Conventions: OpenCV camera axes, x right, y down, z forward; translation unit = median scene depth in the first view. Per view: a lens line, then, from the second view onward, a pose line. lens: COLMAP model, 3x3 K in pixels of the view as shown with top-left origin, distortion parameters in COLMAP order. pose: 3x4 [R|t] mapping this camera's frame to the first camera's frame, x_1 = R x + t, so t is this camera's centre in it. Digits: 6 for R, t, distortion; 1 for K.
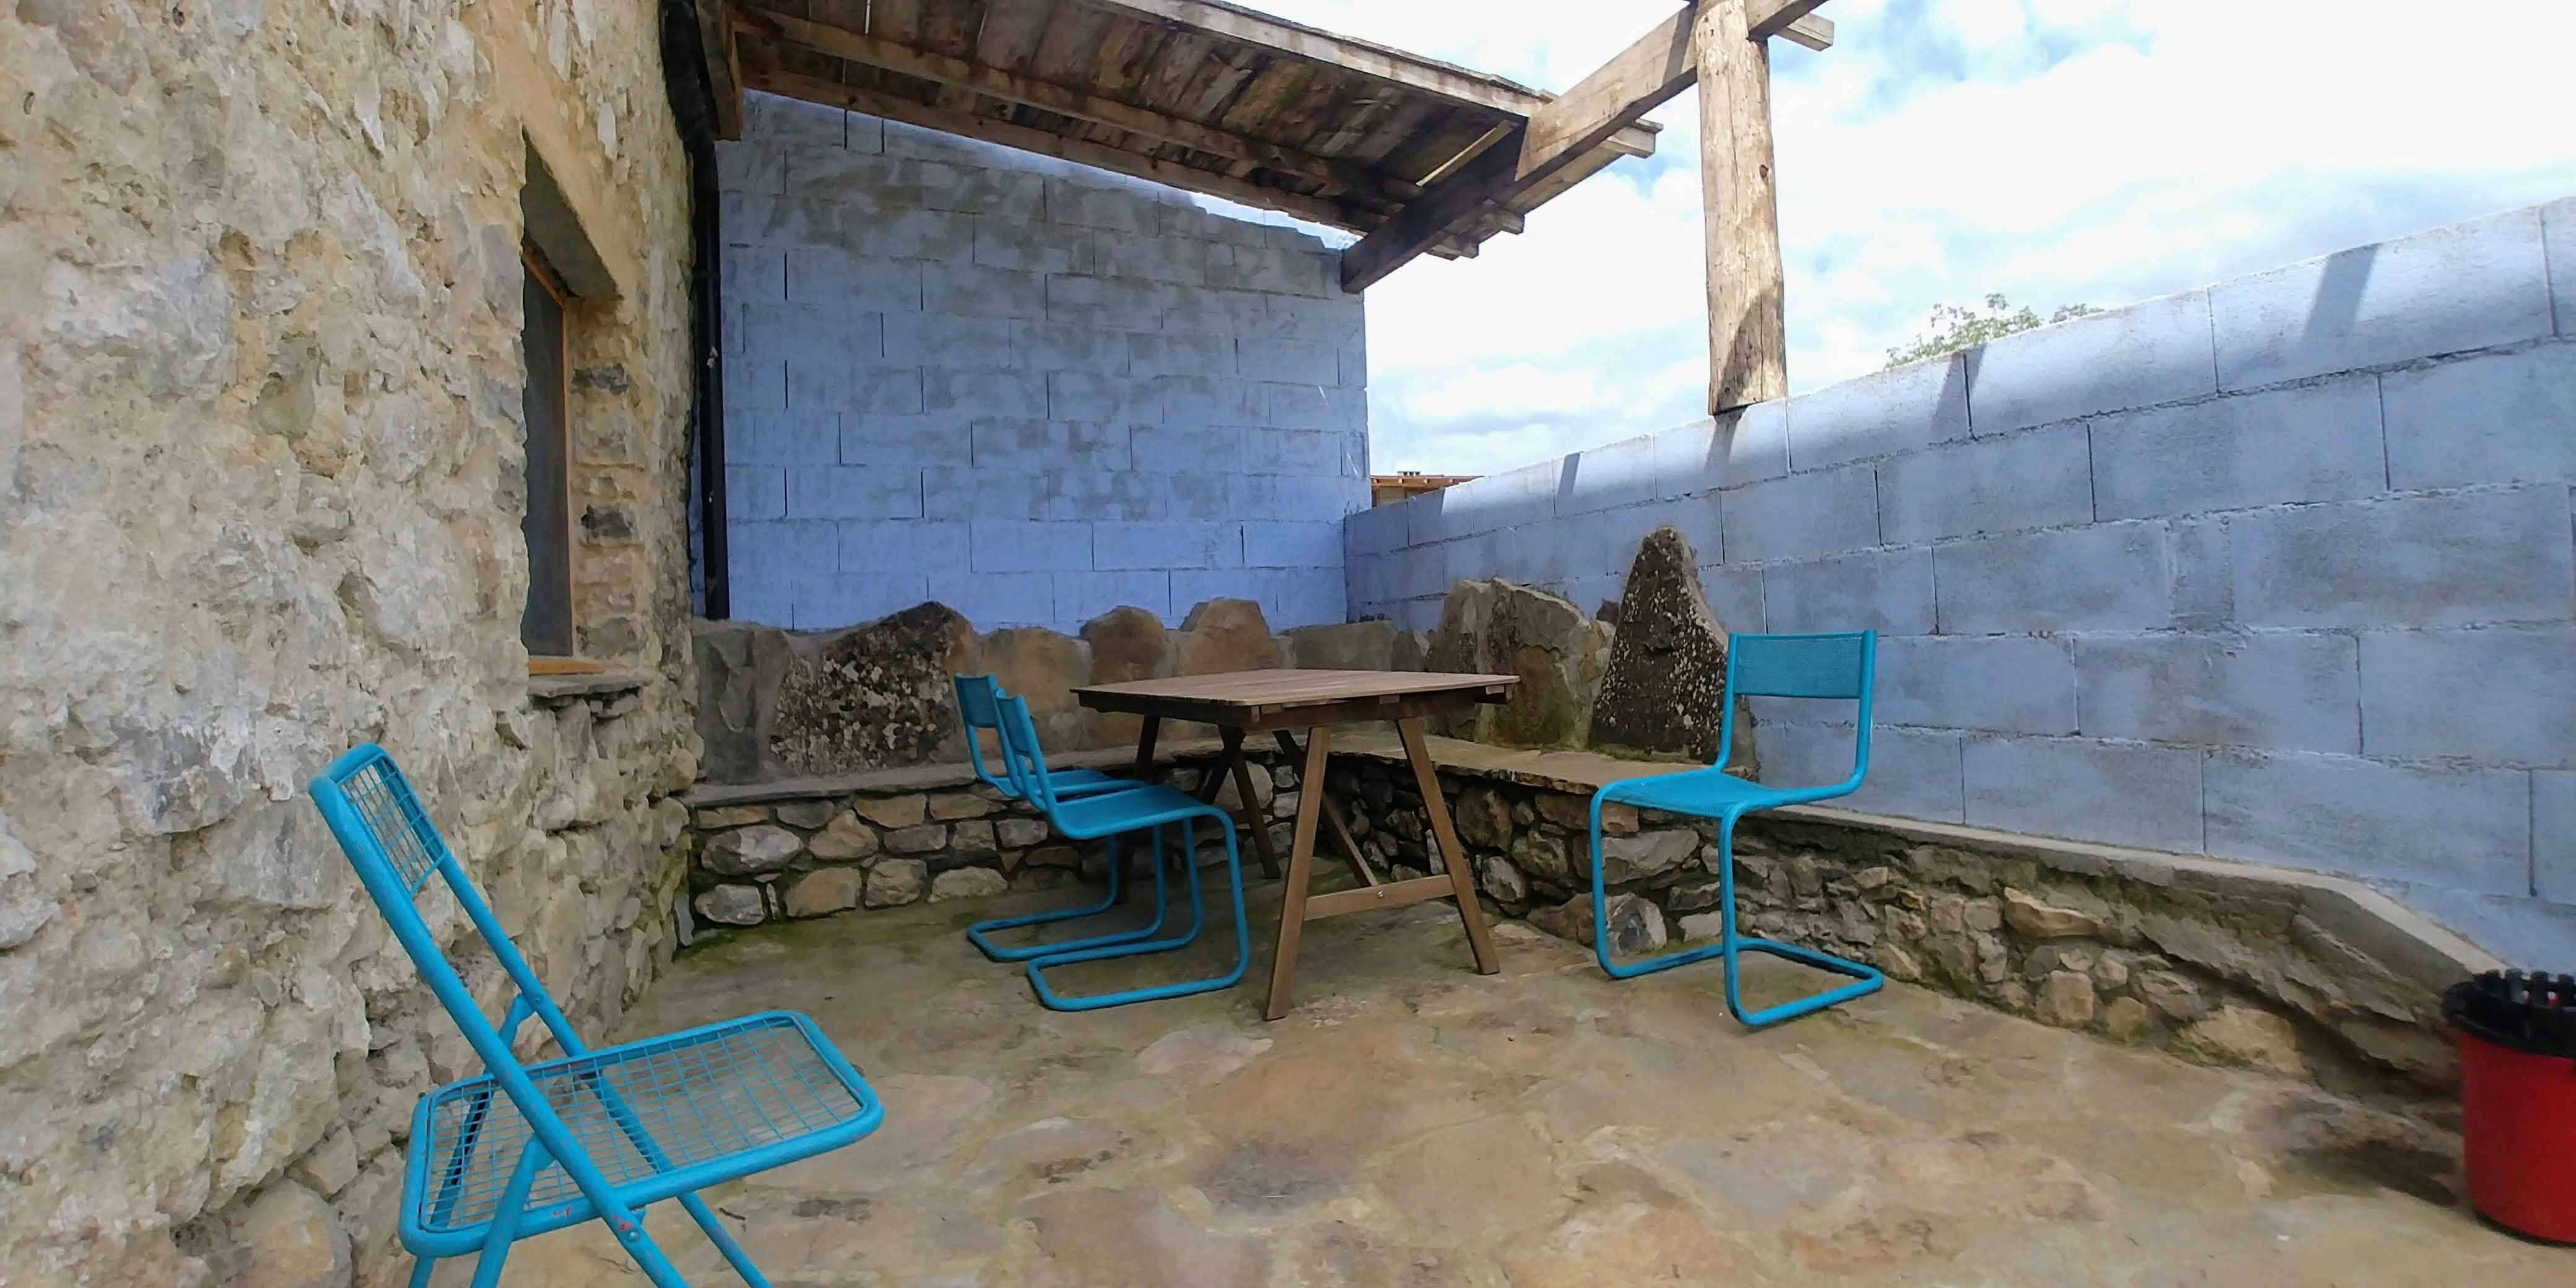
lens RADIAL K [[1151.8, 0, 1278.6], [0, 1151.8, 630.3], [0, 0, 1]] dist [-0.071221, -0.003476]
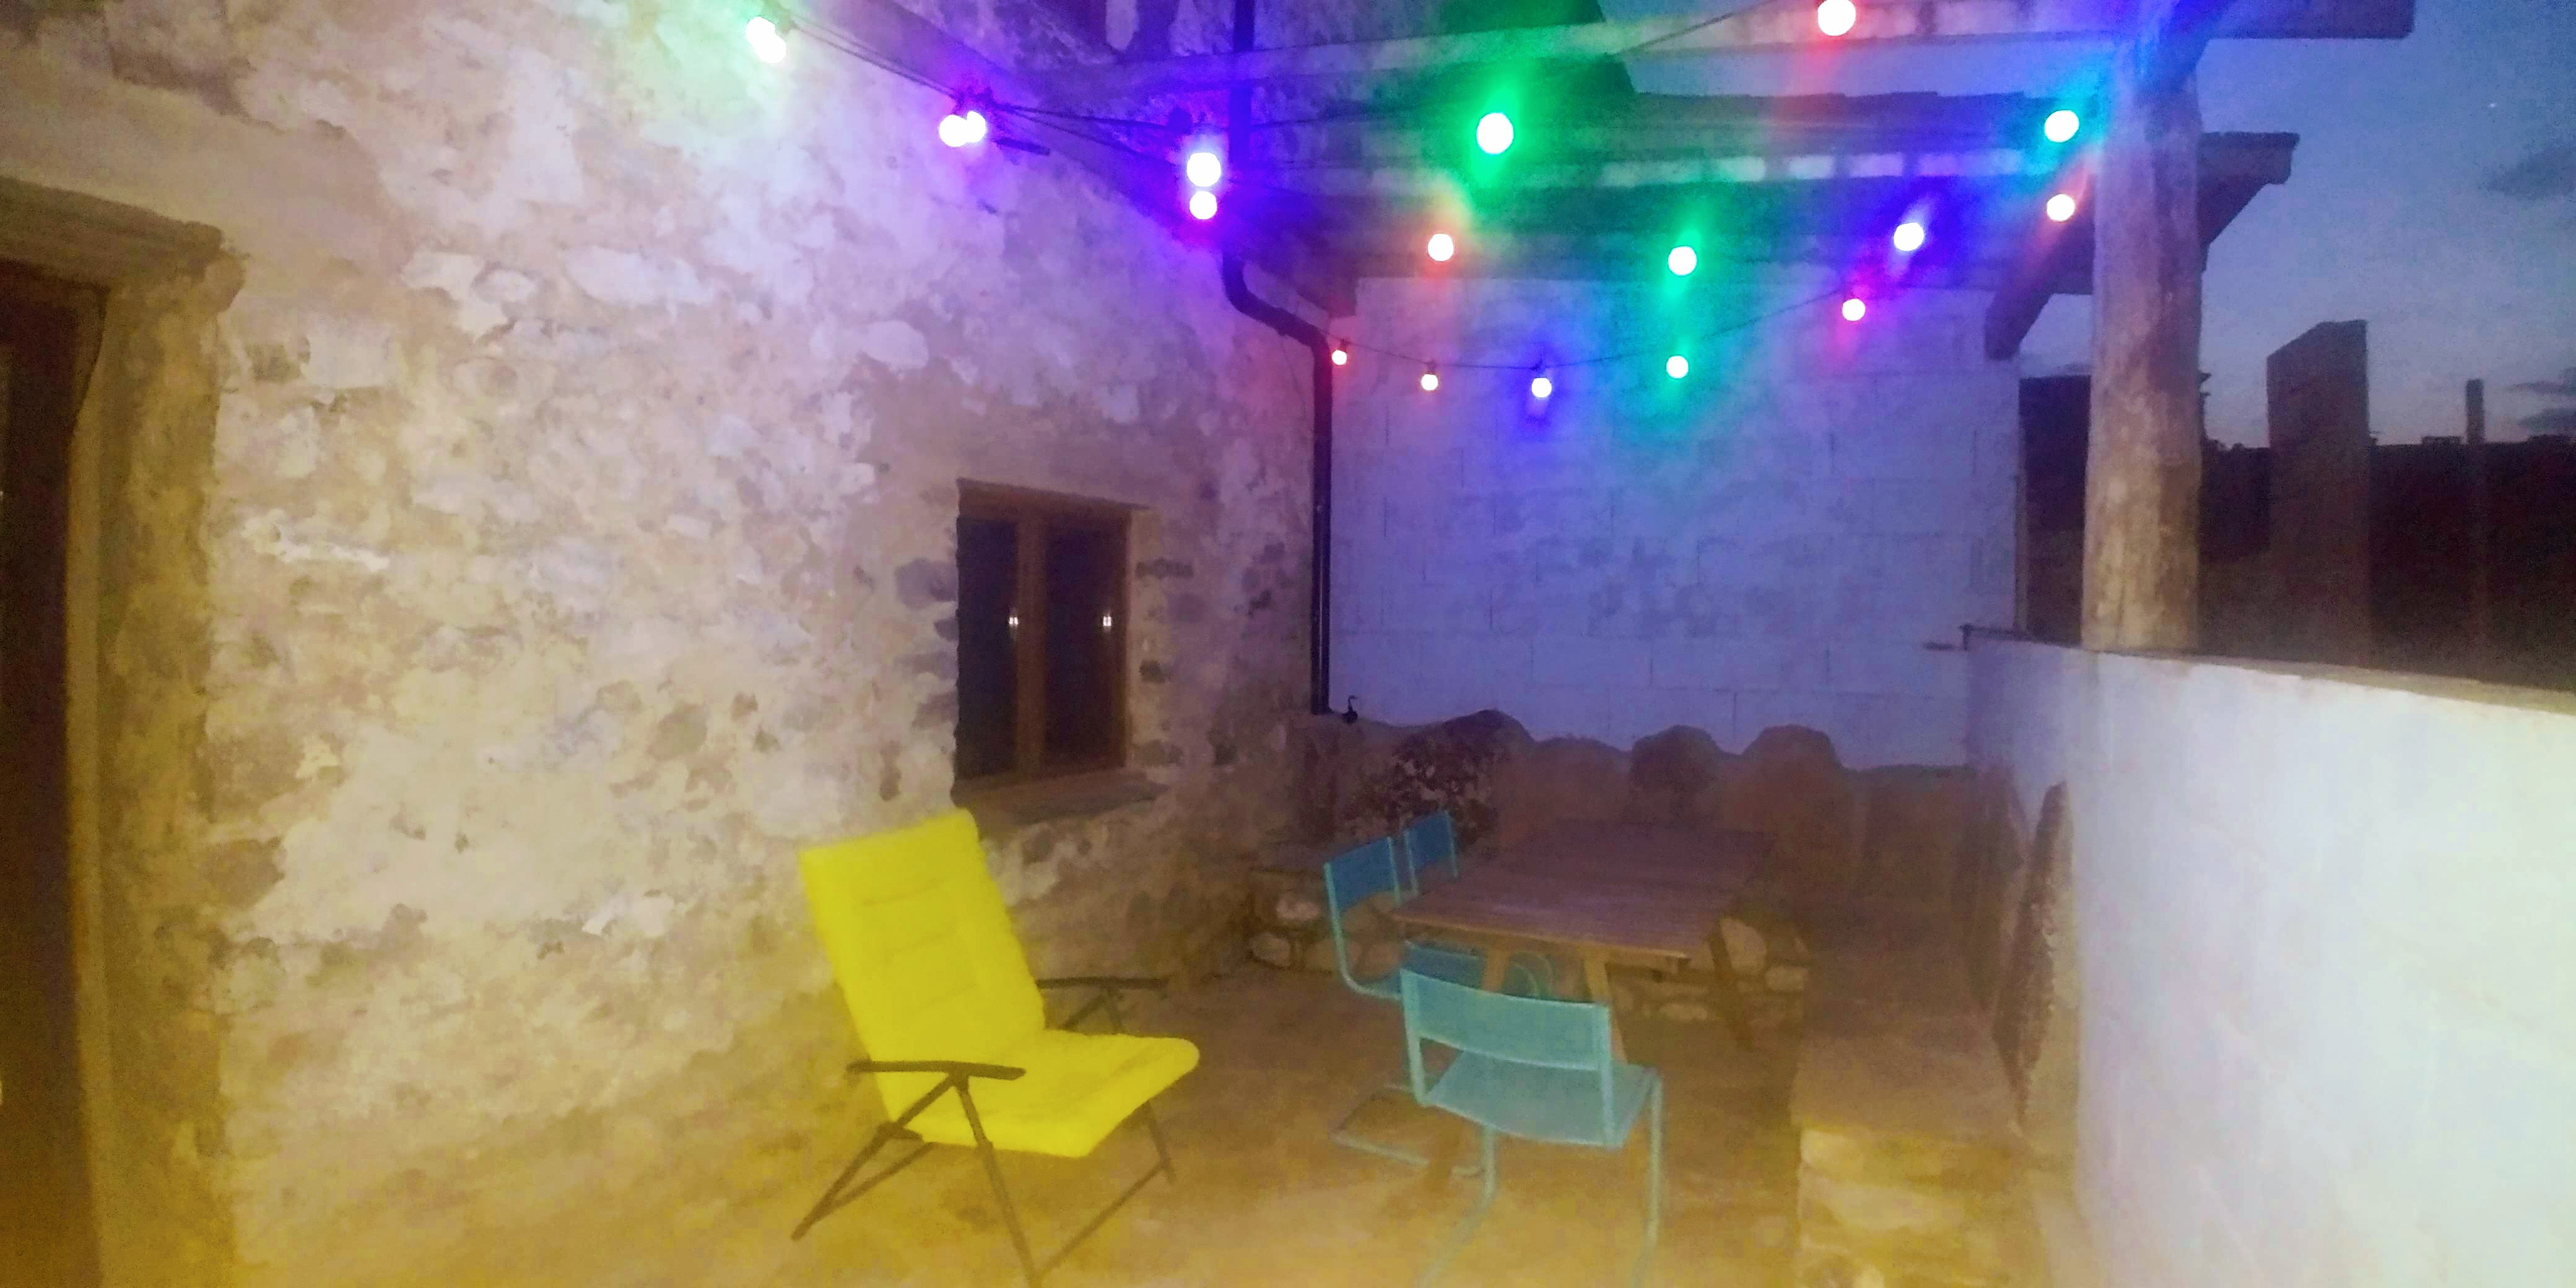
lens RADIAL K [[1151.8, 0, 1291.5], [0, 1151.8, 621.8], [0, 0, 1]] dist [-0.071221, -0.003476]
pose [[0.657479, 0.057585, -0.751269, 0.405135], [-0.030855, 0.998297, 0.049517, -0.160719], [0.752841, -0.009376, 0.658136, 0.126377]]
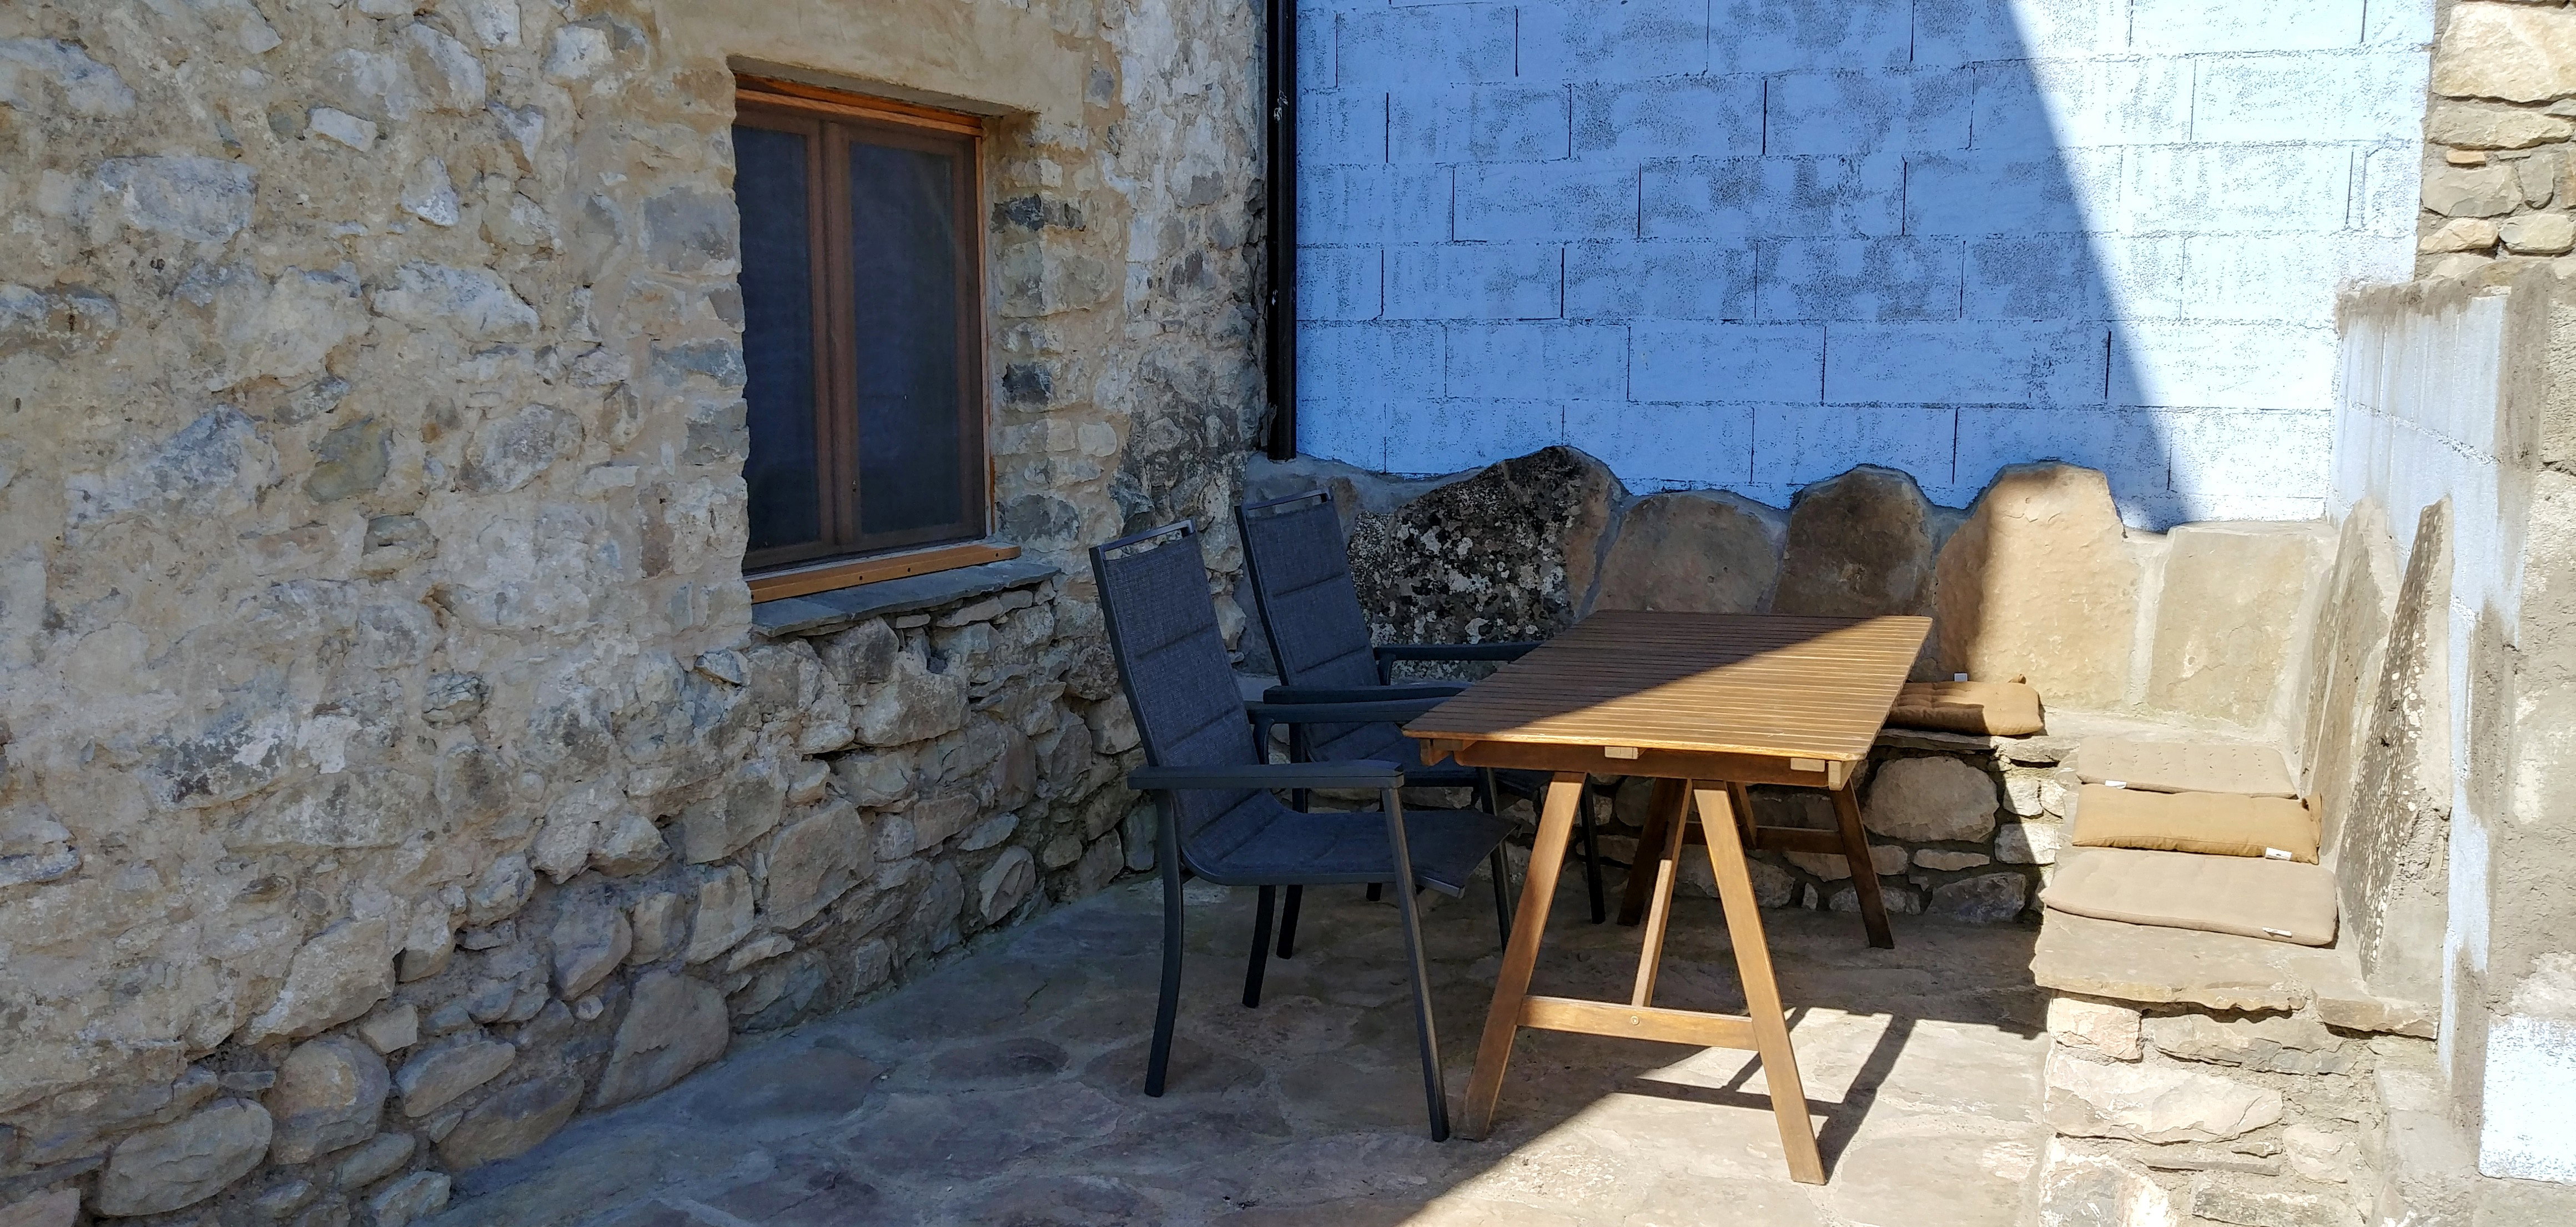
lens RADIAL K [[2091.3, 0, 1274.3], [0, 2091.3, 624.7], [0, 0, 1]] dist [0.033453, -0.048170]
pose [[0.703436, 0.142928, -0.696240, 0.469181], [-0.021891, 0.983464, 0.179773, -0.142327], [0.710422, -0.111217, 0.694933, -0.003367]]
